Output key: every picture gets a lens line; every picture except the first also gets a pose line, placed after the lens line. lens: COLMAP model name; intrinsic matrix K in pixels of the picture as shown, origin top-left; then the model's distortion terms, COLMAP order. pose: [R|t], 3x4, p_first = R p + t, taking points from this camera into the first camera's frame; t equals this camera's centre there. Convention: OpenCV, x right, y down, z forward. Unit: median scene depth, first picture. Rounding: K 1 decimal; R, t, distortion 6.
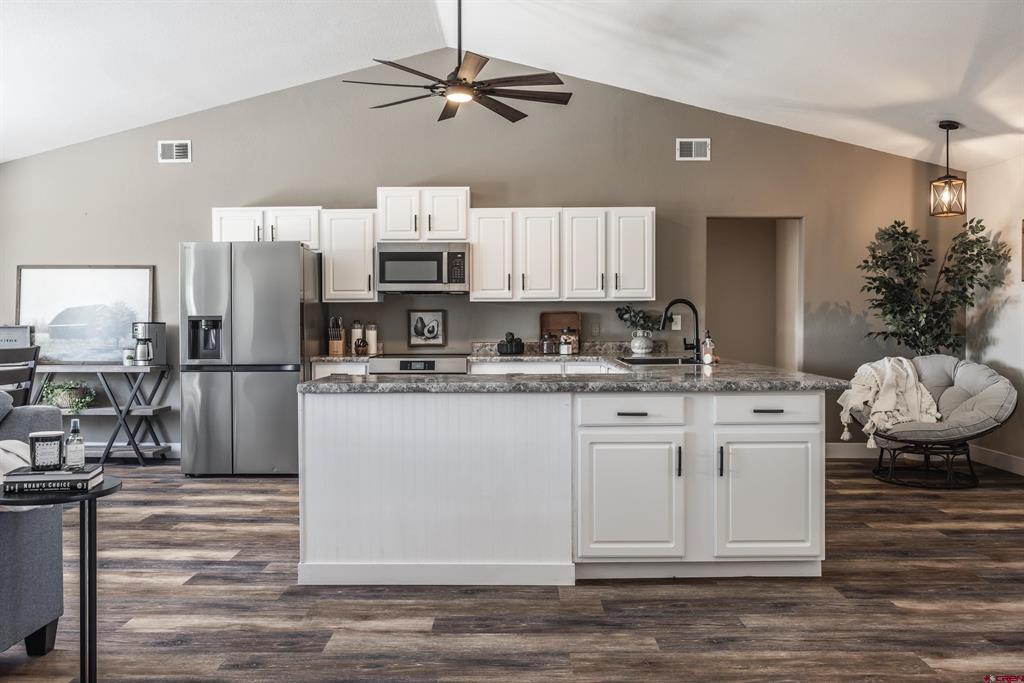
lens RADIAL K [[776.7, 0, 507.6], [0, 776.7, 335.9], [0, 0, 1]] dist [-0.003093, -0.002908]
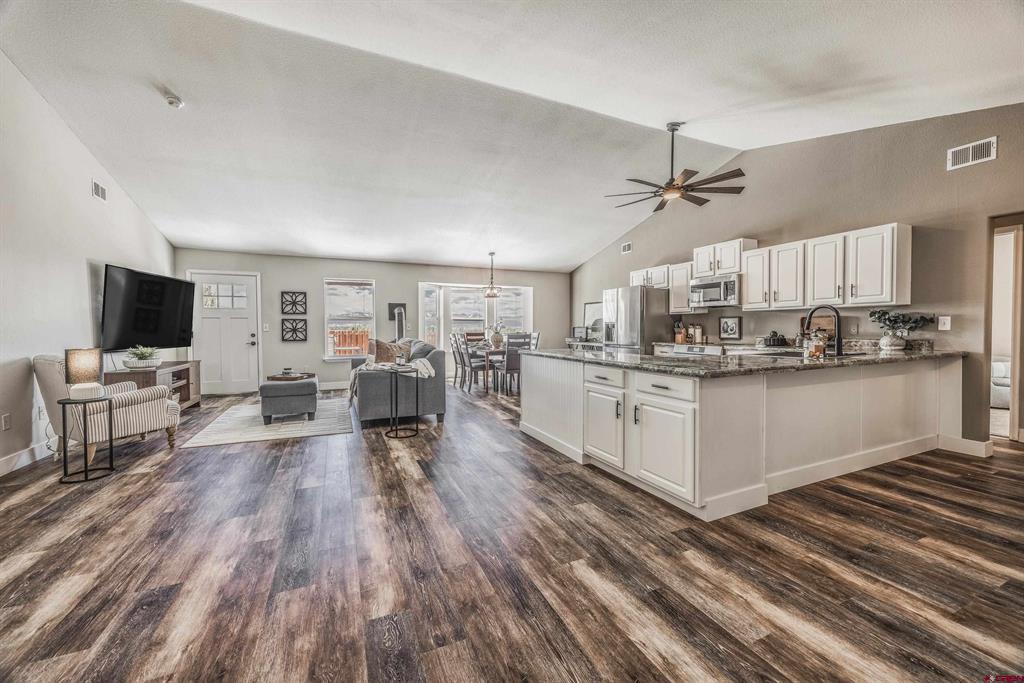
lens RADIAL K [[389.2, 0, 508.0], [0, 389.2, 336.4], [0, 0, 1]] dist [-0.000543, -0.001915]
pose [[0.416858, 0.021612, -0.908715, 0.500404], [-0.009384, 0.999766, 0.019472, -0.004050], [0.908923, 0.000410, 0.416964, 0.255822]]
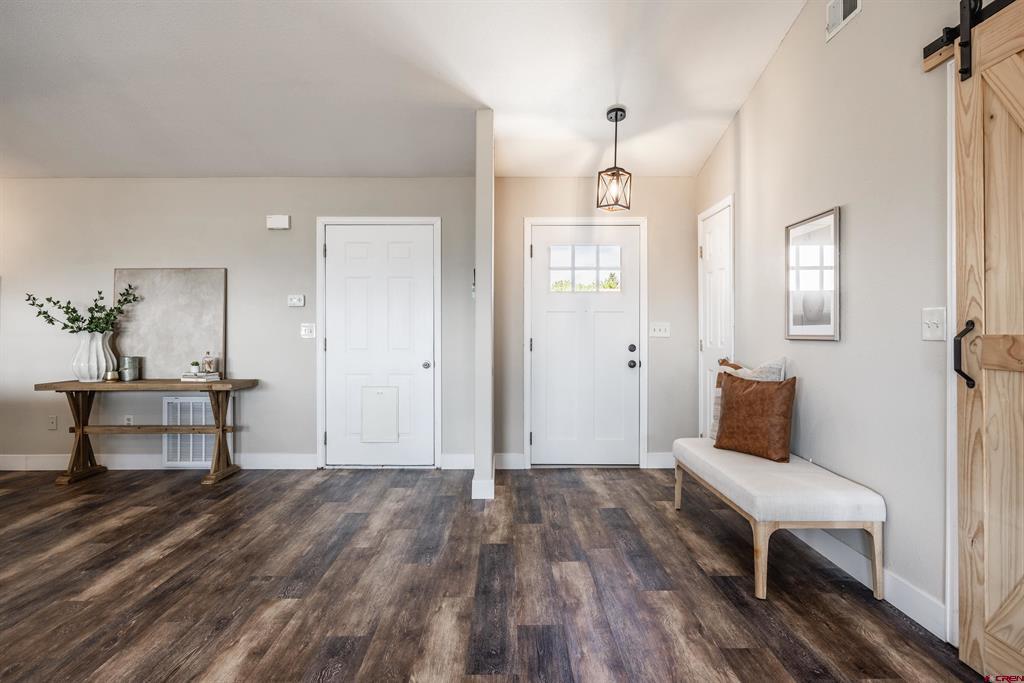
lens RADIAL K [[591.5, 0, 505.6], [0, 591.5, 336.7], [0, 0, 1]] dist [0.000075, 0.000567]
pose [[-0.016583, -0.004140, 0.999854, -0.189249], [0.013694, 0.999897, 0.004367, -0.000716], [-0.999769, 0.013765, -0.016525, 0.137232]]
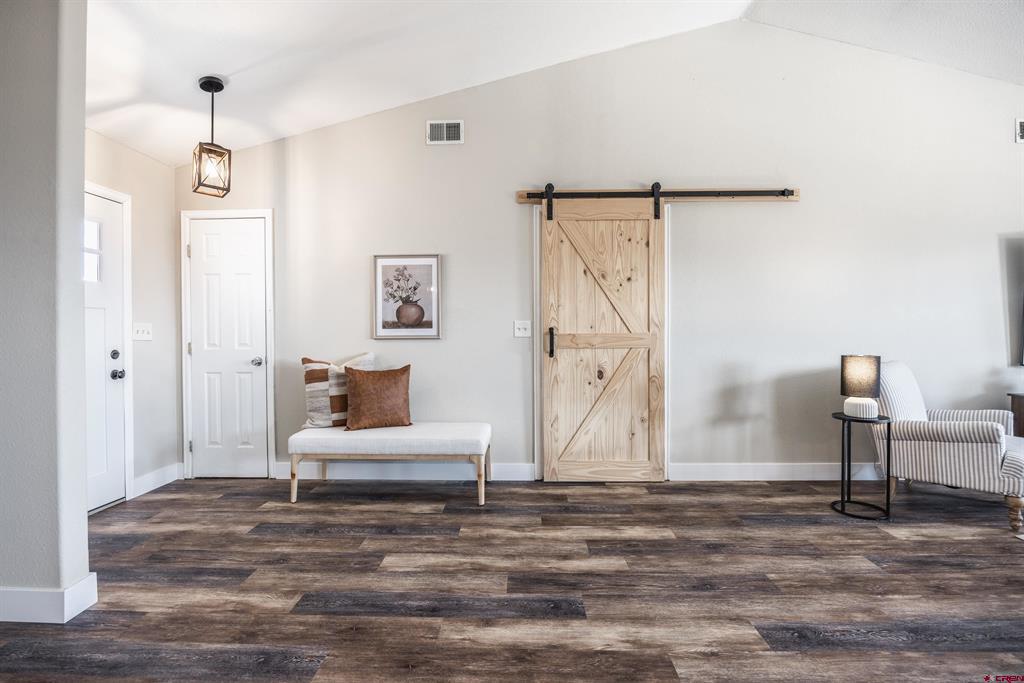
lens RADIAL K [[471.6, 0, 512.1], [0, 471.6, 335.3], [0, 0, 1]] dist [-0.013758, -0.000105]
pose [[-0.999966, 0.007547, 0.003311, 0.186050], [0.007589, 0.999889, 0.012850, -0.003351], [-0.003213, 0.012875, -0.999912, 0.463687]]
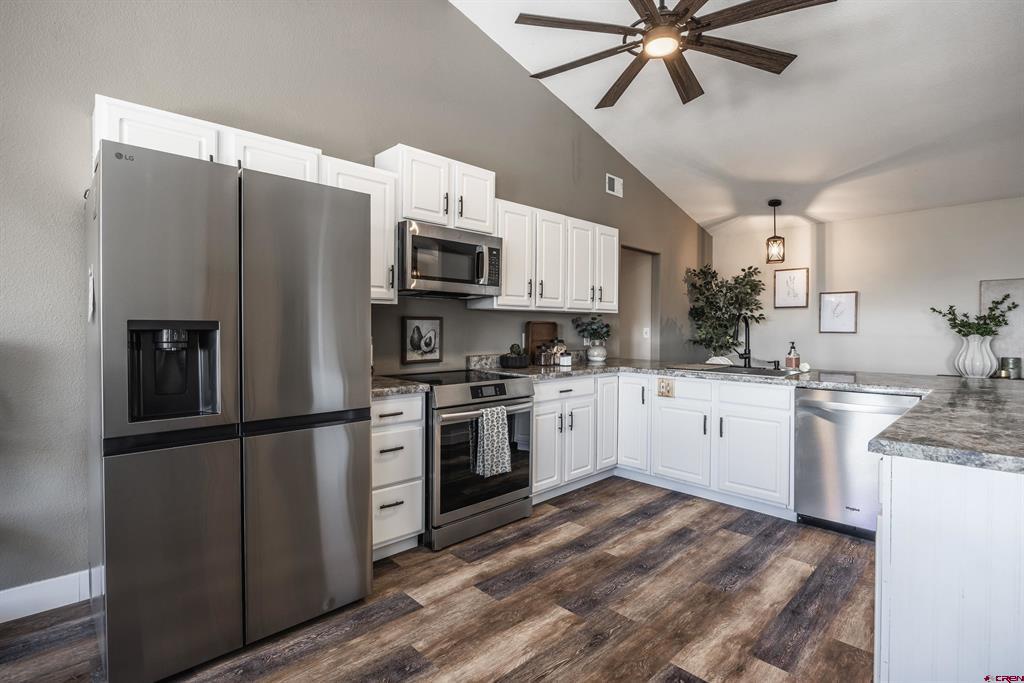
lens RADIAL K [[491.1, 0, 510.7], [0, 491.1, 336.0], [0, 0, 1]] dist [-0.017272, 0.006189]
pose [[0.704847, -0.005128, 0.709341, -0.441490], [0.005760, 0.999982, 0.001506, -0.015849], [-0.709336, 0.003025, 0.704864, 0.649657]]
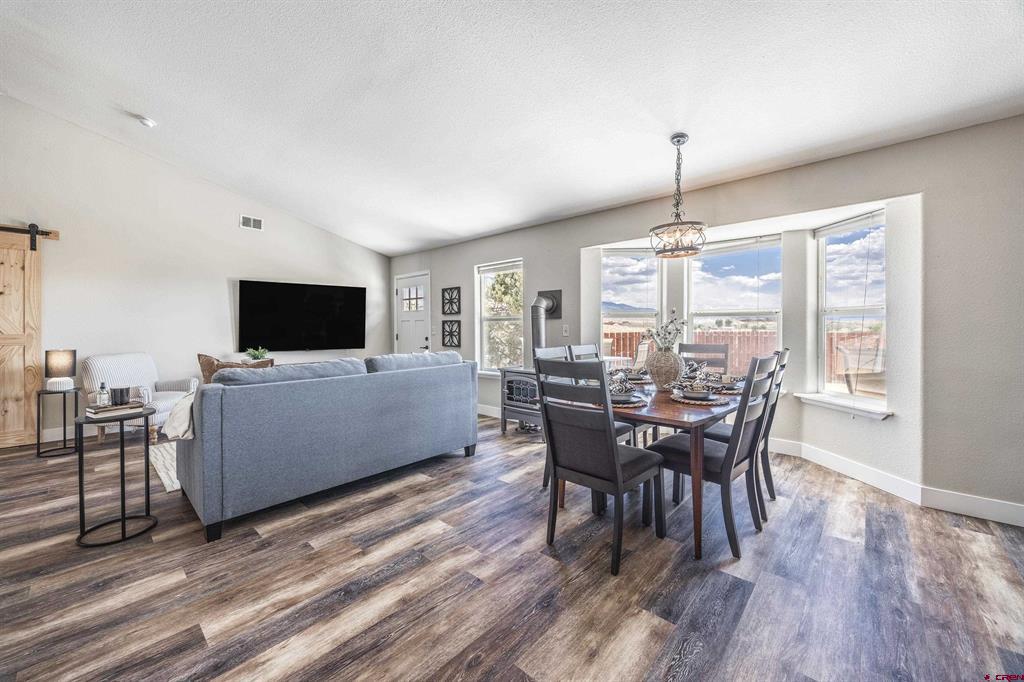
lens RADIAL K [[389.2, 0, 508.0], [0, 389.2, 335.9], [0, 0, 1]] dist [-0.000543, -0.001915]
pose [[-0.664913, 0.019243, -0.746673, -0.191396], [-0.007736, 0.999437, 0.032646, -0.021300], [0.746881, 0.027484, -0.664390, 0.917205]]
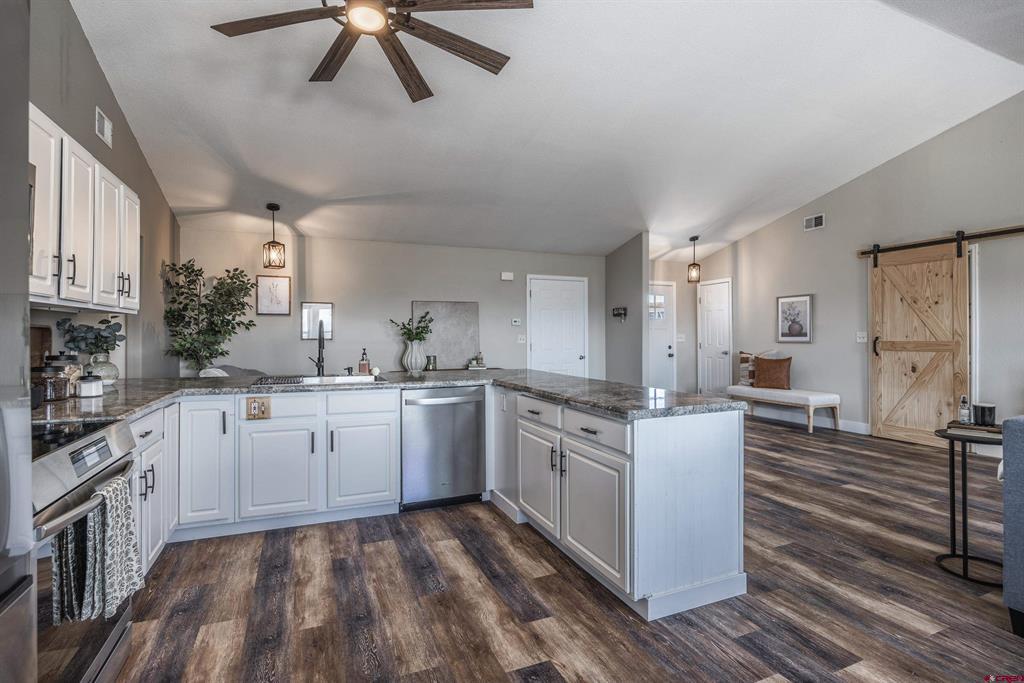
lens RADIAL K [[491.1, 0, 510.7], [0, 491.1, 336.0], [0, 0, 1]] dist [-0.017272, 0.006189]
pose [[-0.409692, 0.004392, 0.912213, -0.434593], [0.016007, 0.999869, 0.002375, -0.020378], [-0.912083, 0.015575, -0.409709, 0.910055]]
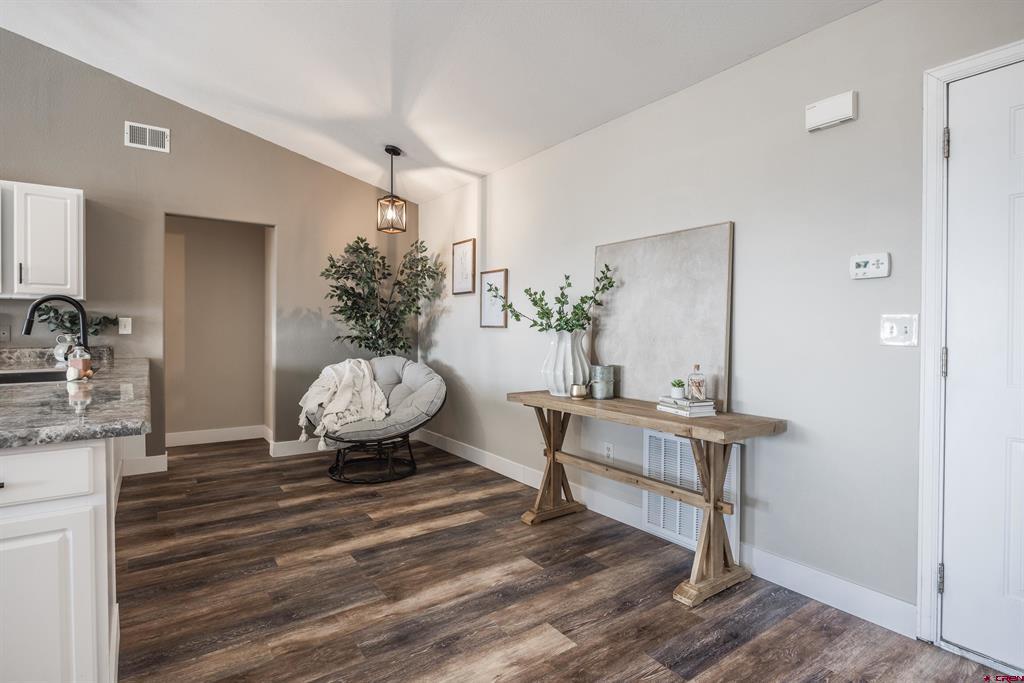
lens RADIAL K [[520.3, 0, 510.6], [0, 520.3, 334.5], [0, 0, 1]] dist [-0.004385, -0.000189]
pose [[0.806716, 0.000072, 0.590939, 0.246082], [0.001121, 0.999998, -0.001652, -0.006064], [-0.590938, 0.001995, 0.806715, 0.278200]]
